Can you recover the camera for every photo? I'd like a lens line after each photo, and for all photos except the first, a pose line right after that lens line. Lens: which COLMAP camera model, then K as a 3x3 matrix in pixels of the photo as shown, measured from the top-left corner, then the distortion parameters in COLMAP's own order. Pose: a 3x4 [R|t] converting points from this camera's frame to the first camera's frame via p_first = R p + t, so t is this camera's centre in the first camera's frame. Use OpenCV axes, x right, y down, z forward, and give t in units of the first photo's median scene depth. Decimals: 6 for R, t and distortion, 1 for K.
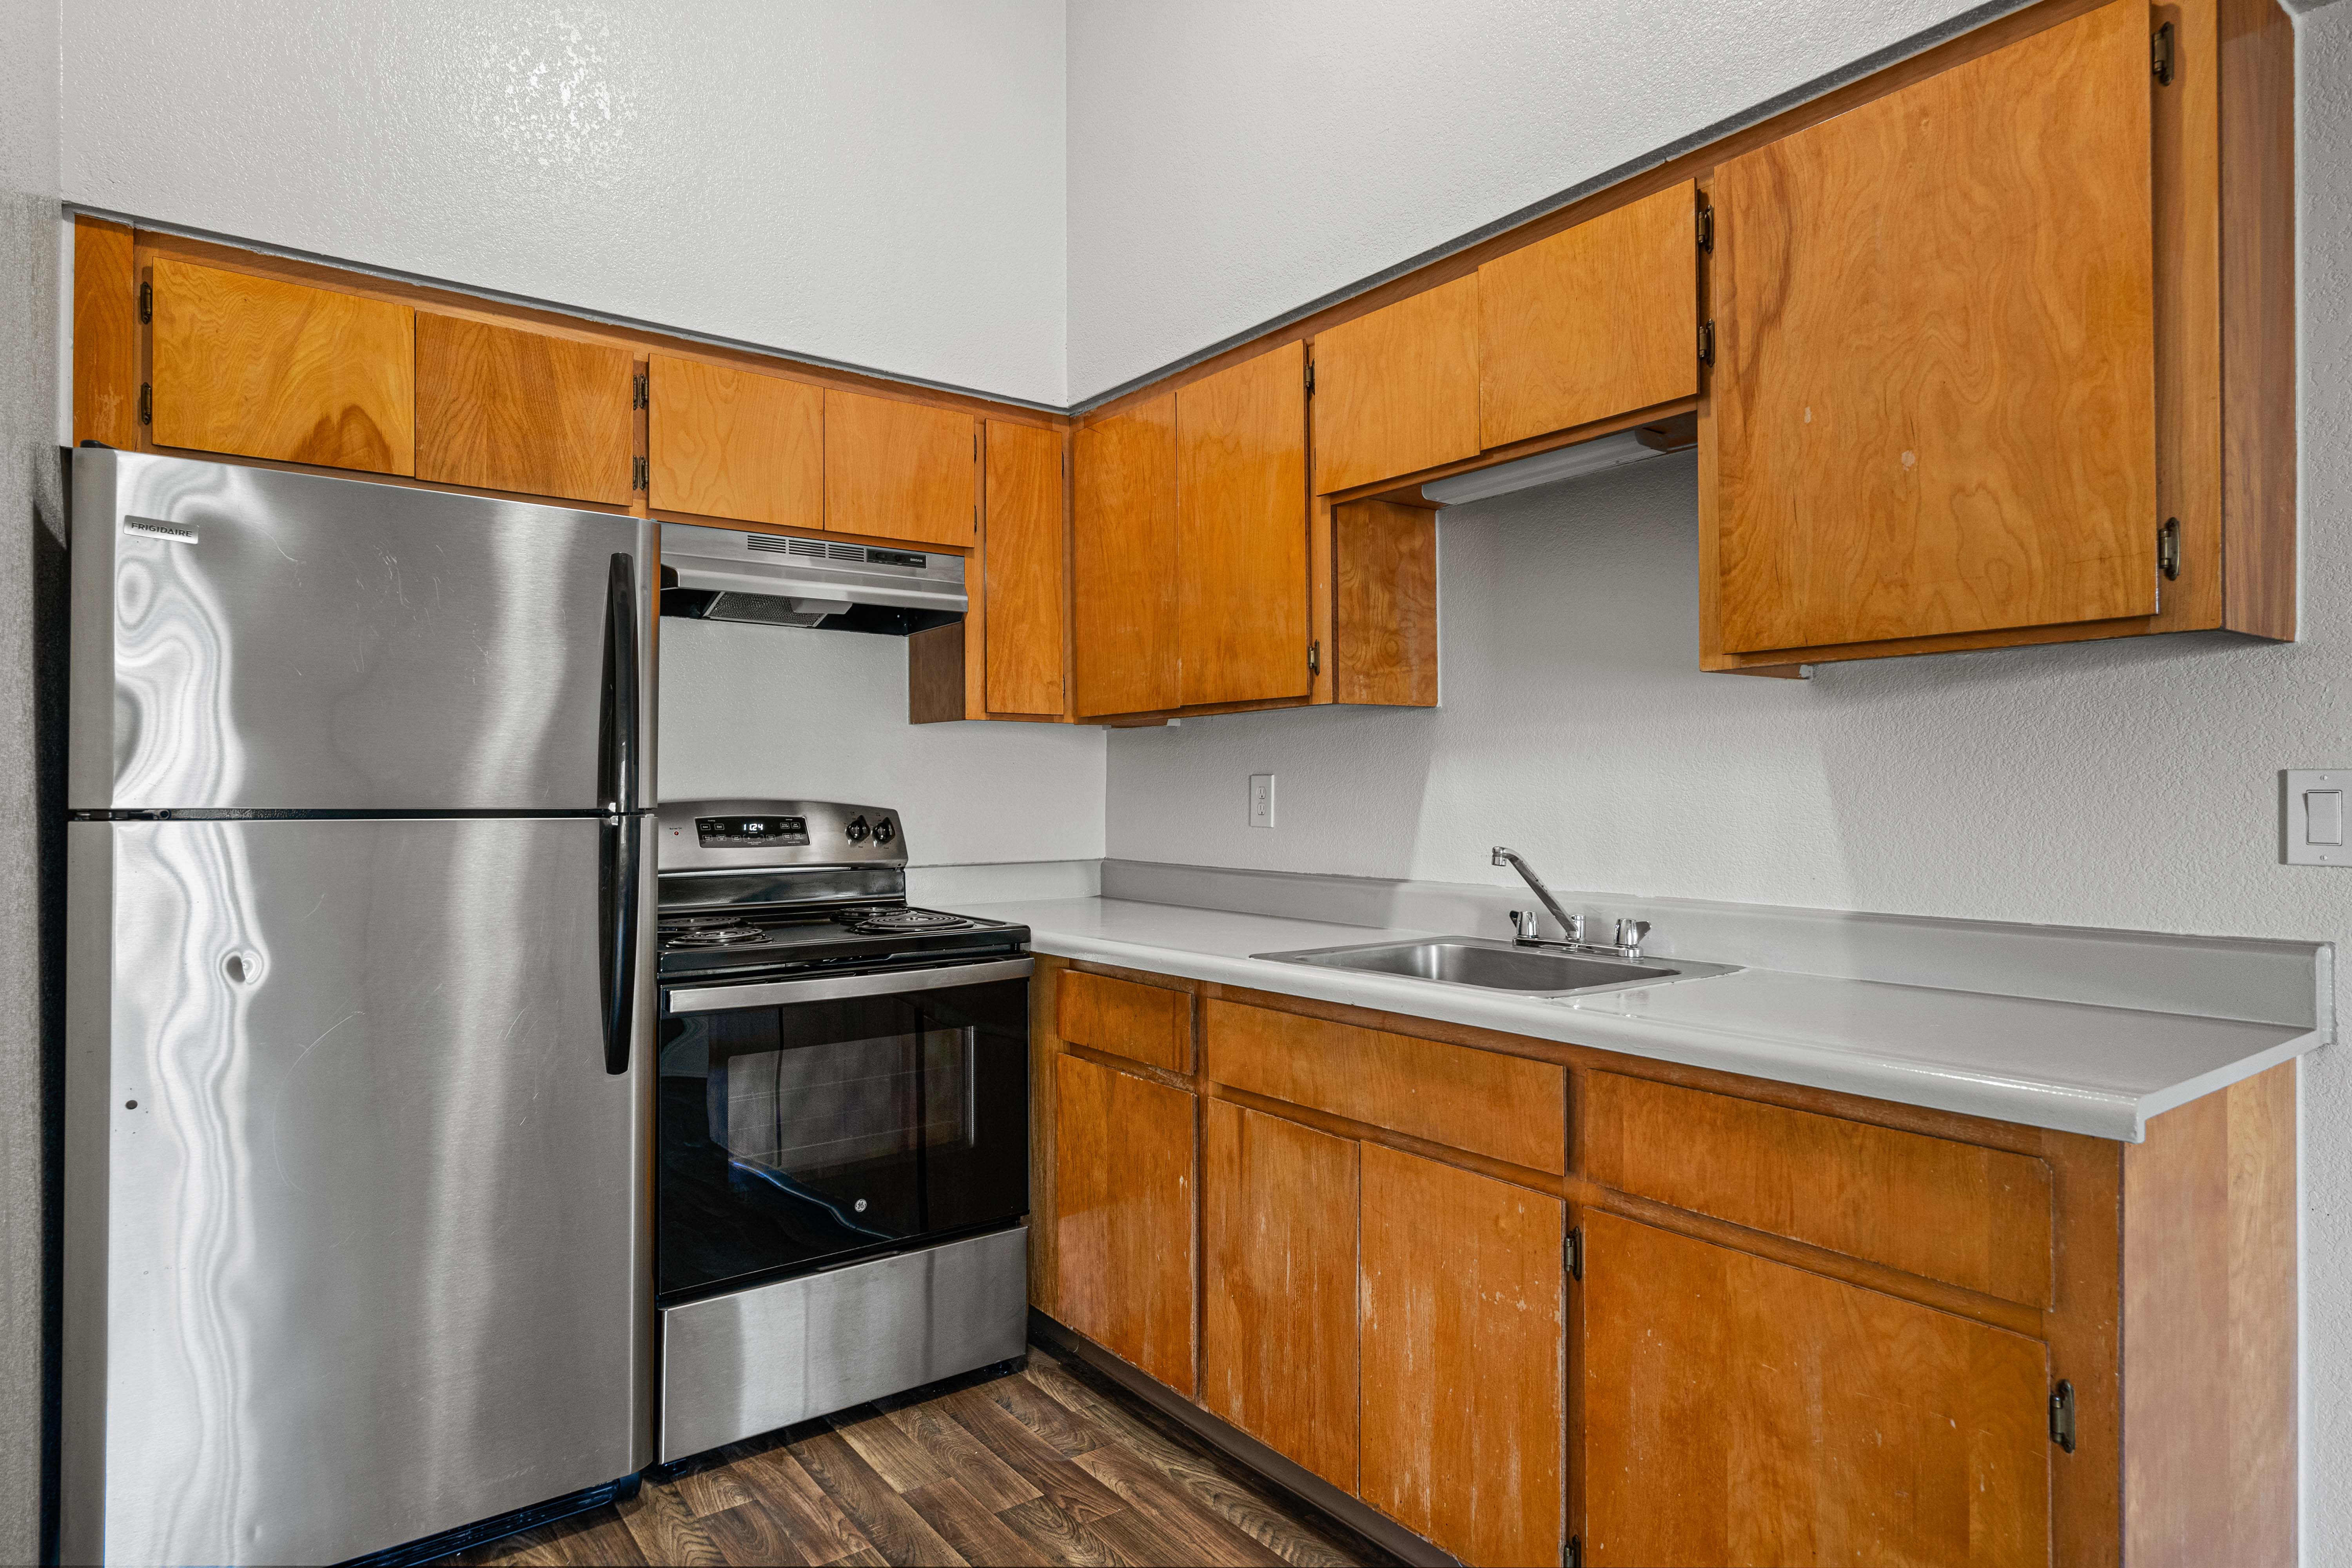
lens RADIAL K [[1315.2, 0, 1175.9], [0, 1315.2, 783.6], [0, 0, 1]] dist [-0.000561, 0.001240]
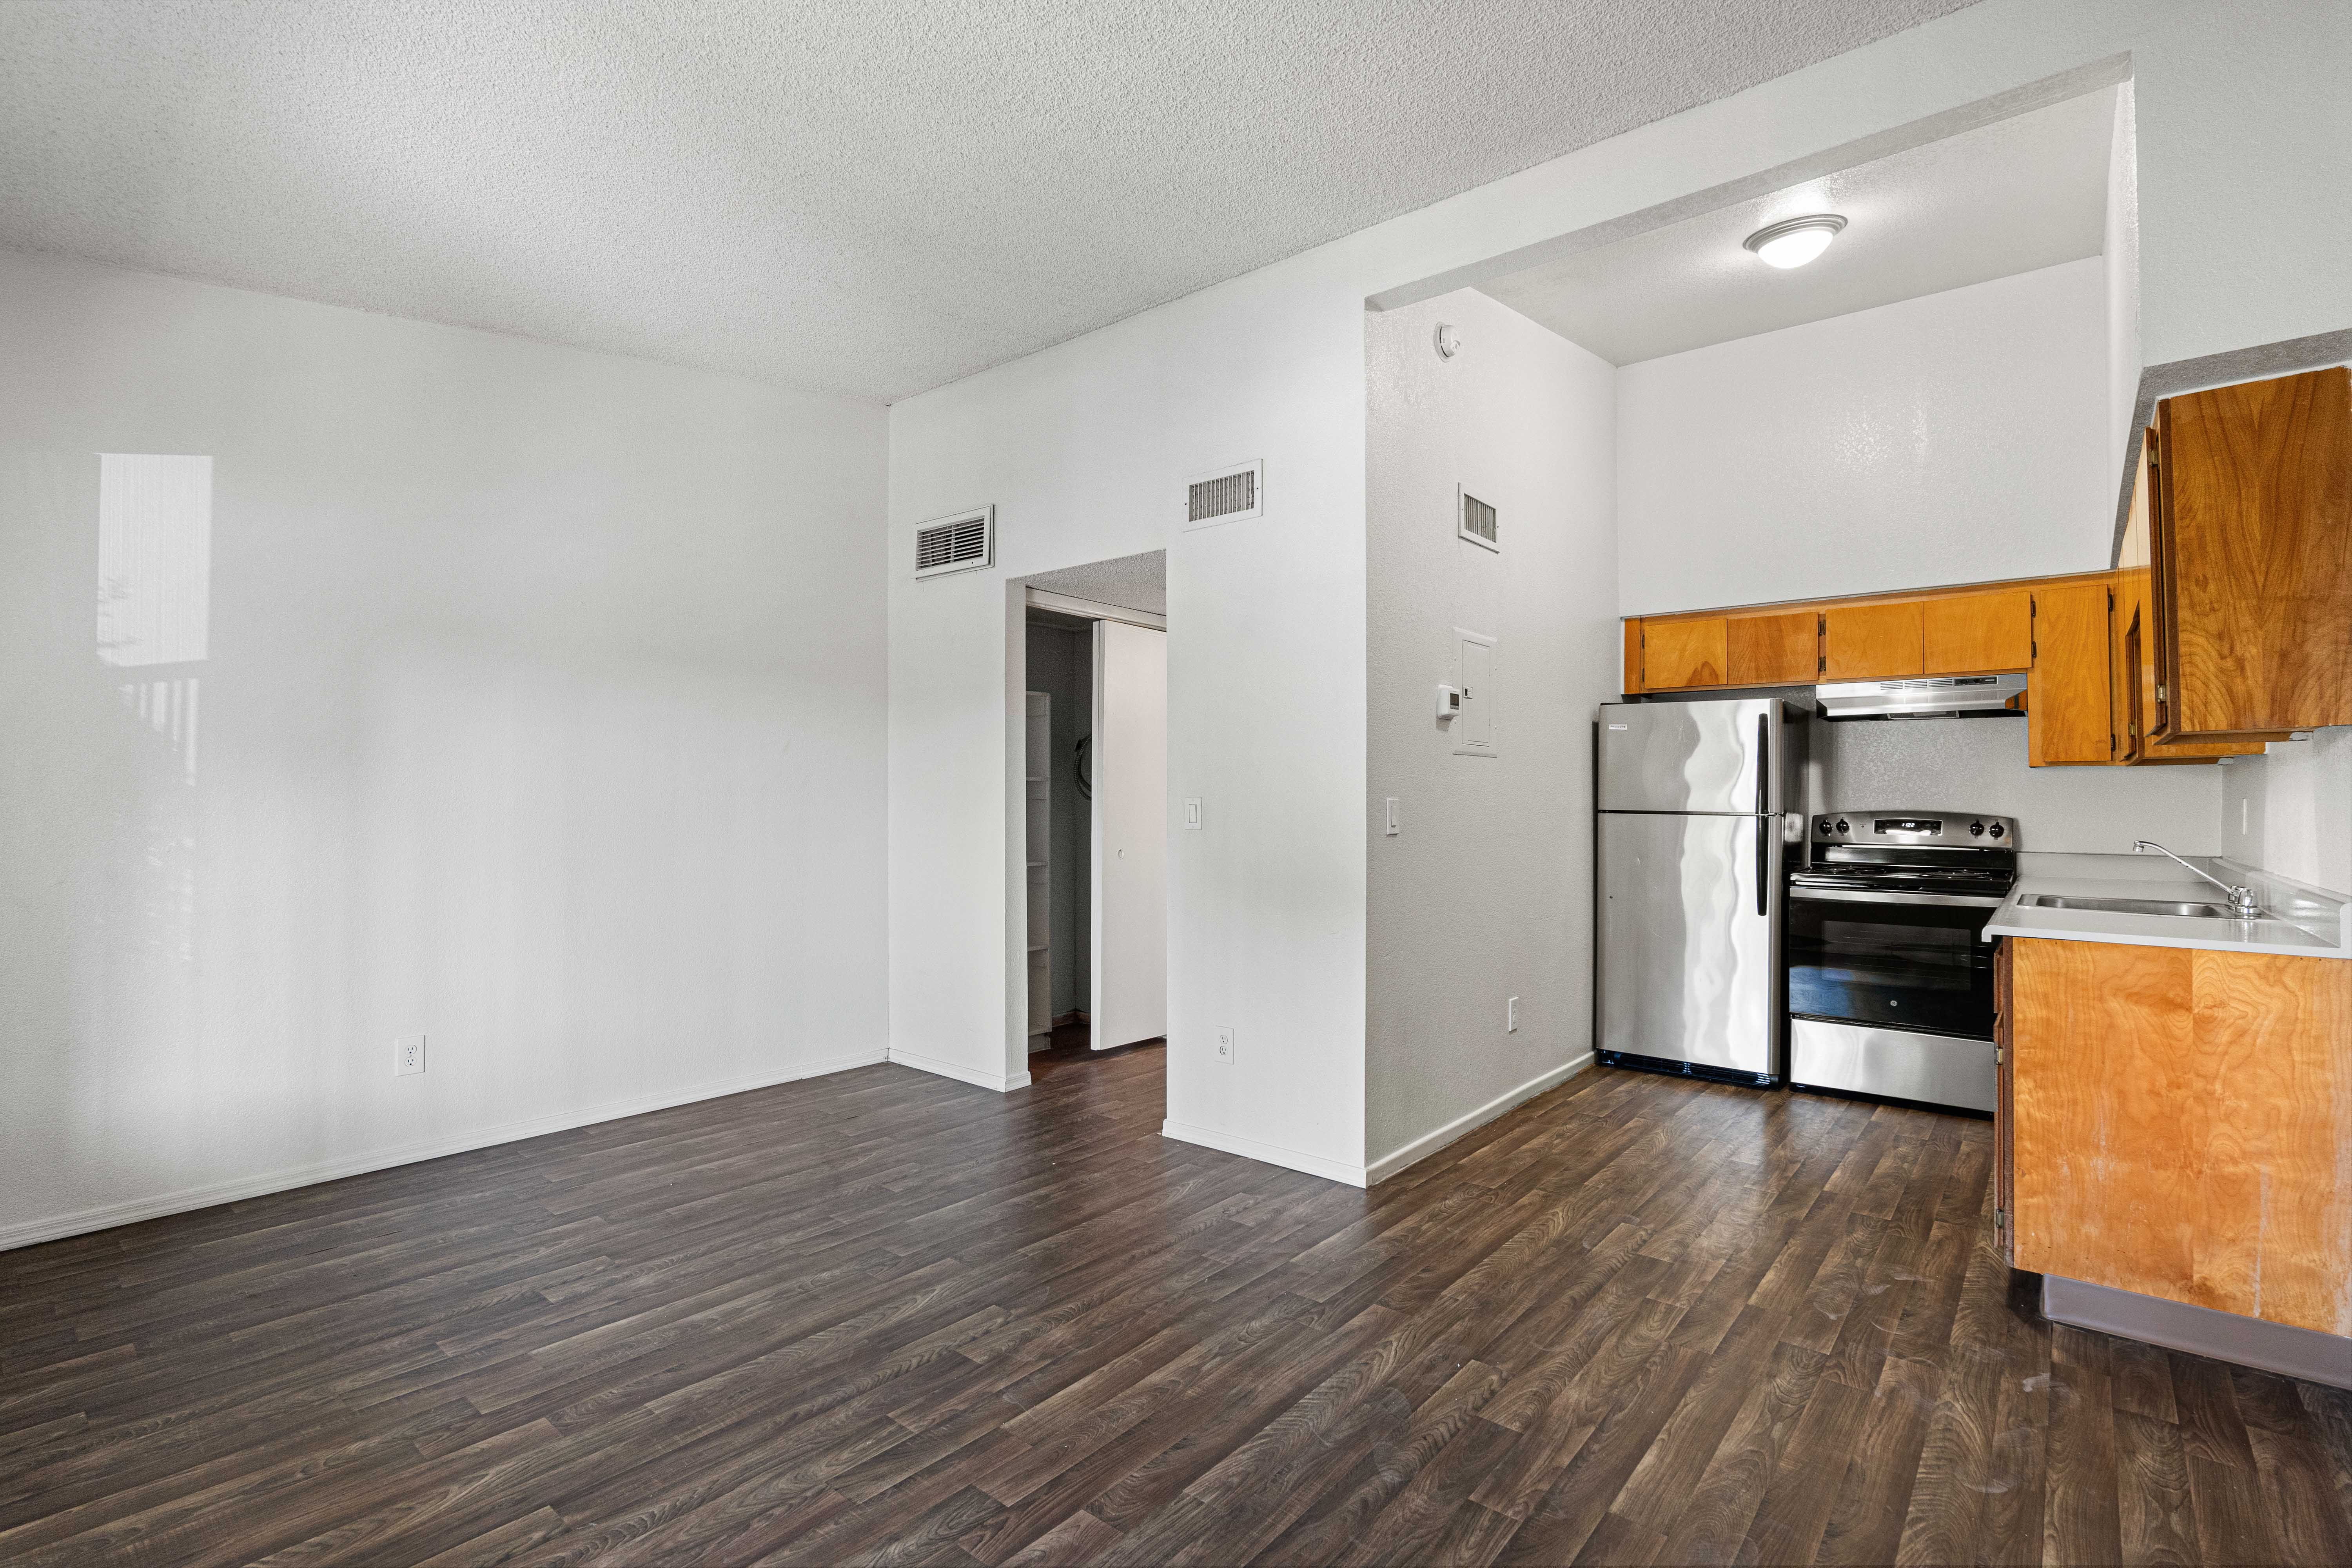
lens RADIAL K [[1077.1, 0, 1178.9], [0, 1077.1, 787.8], [0, 0, 1]] dist [-0.017358, 0.001805]
pose [[0.224630, -0.007064, -0.974419, 1.244735], [0.001209, 0.999975, -0.006971, -0.015394], [0.974443, 0.000388, 0.224633, -0.531945]]
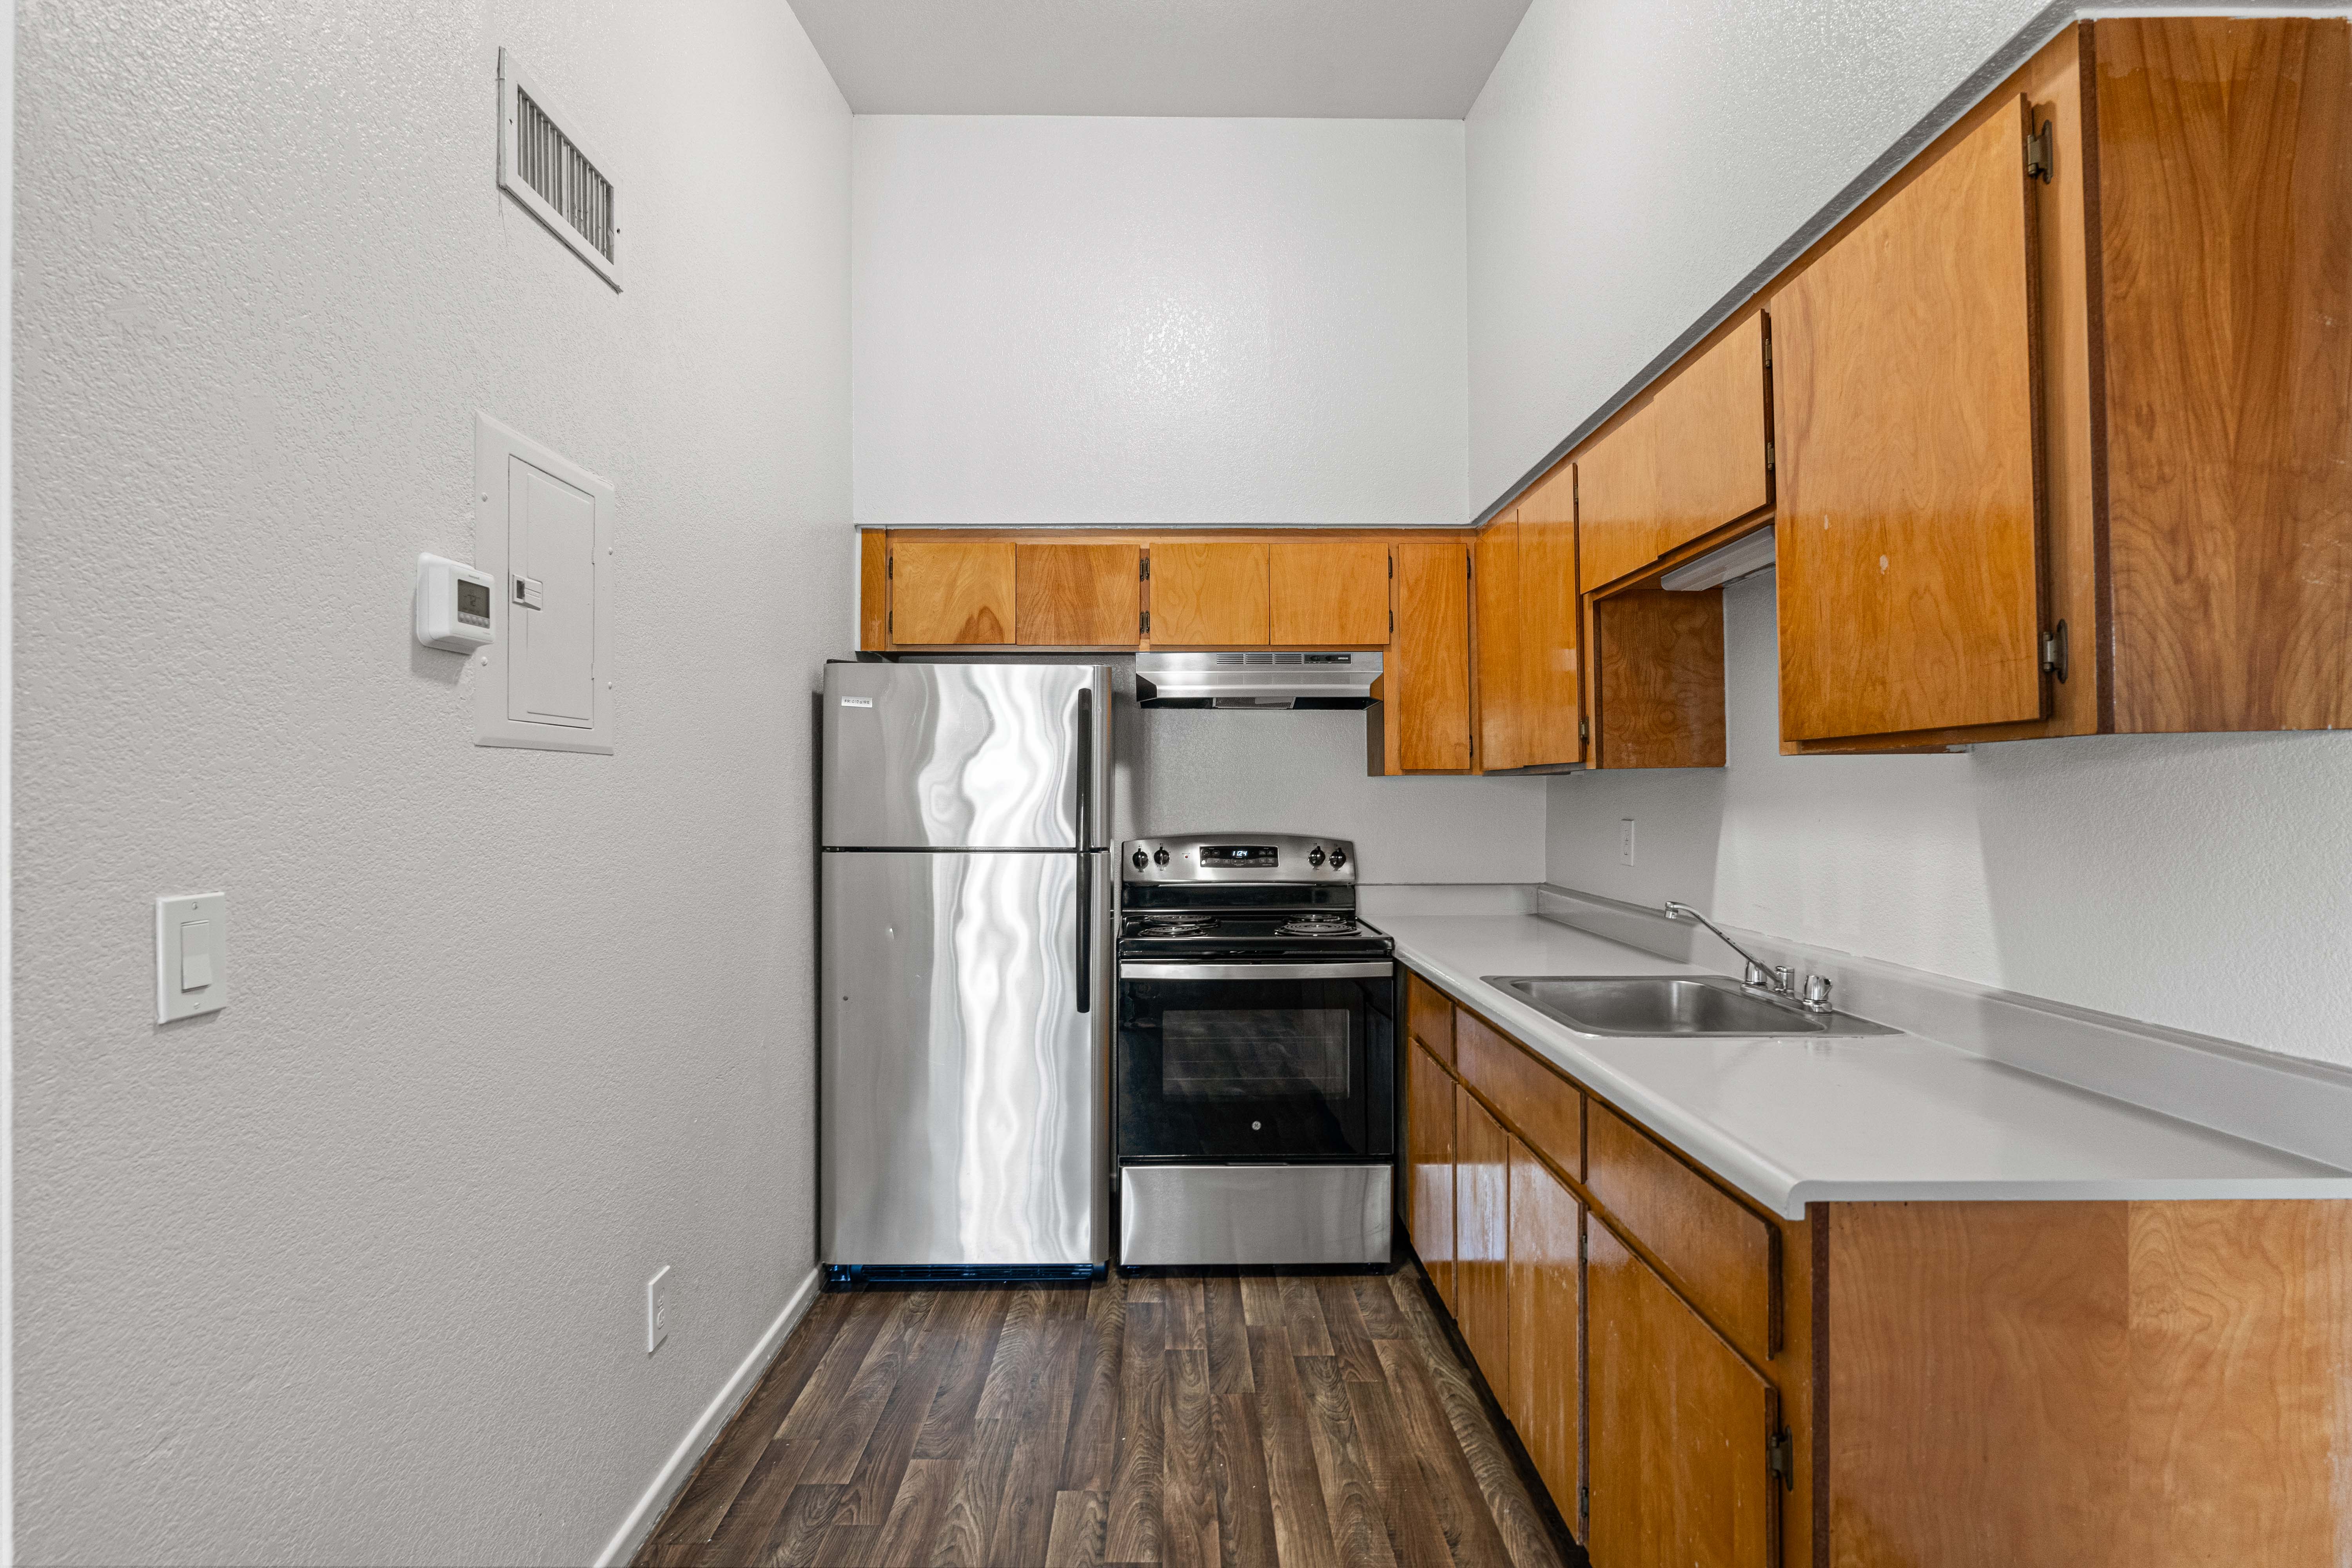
lens RADIAL K [[1149.0, 0, 1187.0], [0, 1149.0, 782.6], [0, 0, 1]] dist [-0.012983, 0.002941]
pose [[0.802701, -0.005293, -0.596359, 0.472149], [0.005429, 0.999984, -0.001568, -0.052974], [0.596357, -0.001980, 0.802717, -0.046569]]
